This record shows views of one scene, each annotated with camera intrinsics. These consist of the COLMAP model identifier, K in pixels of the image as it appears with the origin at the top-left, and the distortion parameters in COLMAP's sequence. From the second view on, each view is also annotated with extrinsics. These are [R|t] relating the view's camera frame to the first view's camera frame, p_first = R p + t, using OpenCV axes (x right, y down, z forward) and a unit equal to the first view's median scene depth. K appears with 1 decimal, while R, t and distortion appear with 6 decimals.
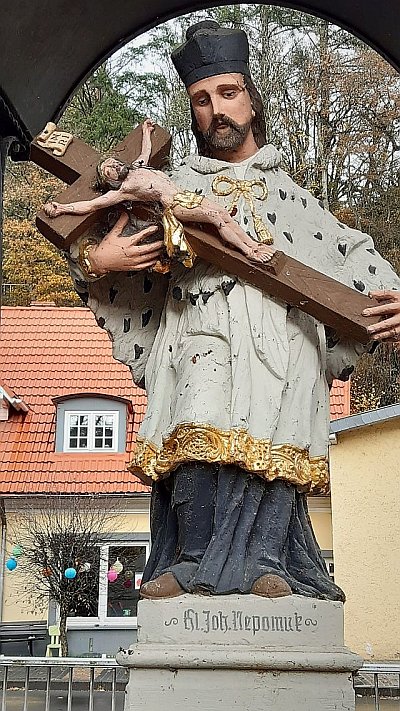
lens RADIAL K [[841.3, 0, 200.0], [0, 841.3, 355.5], [0, 0, 1]] dist [0.294763, -0.911989]
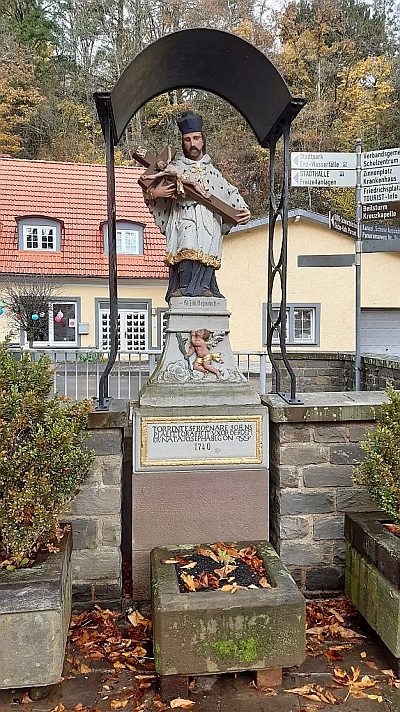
lens RADIAL K [[842.5, 0, 200.0], [0, 842.5, 356.0], [0, 0, 1]] dist [0.294763, -0.911989]
pose [[0.962548, -0.005316, 0.271058, -0.786394], [-0.058451, 0.972225, 0.226631, -0.242382], [-0.264734, -0.233987, 0.935503, -2.046693]]
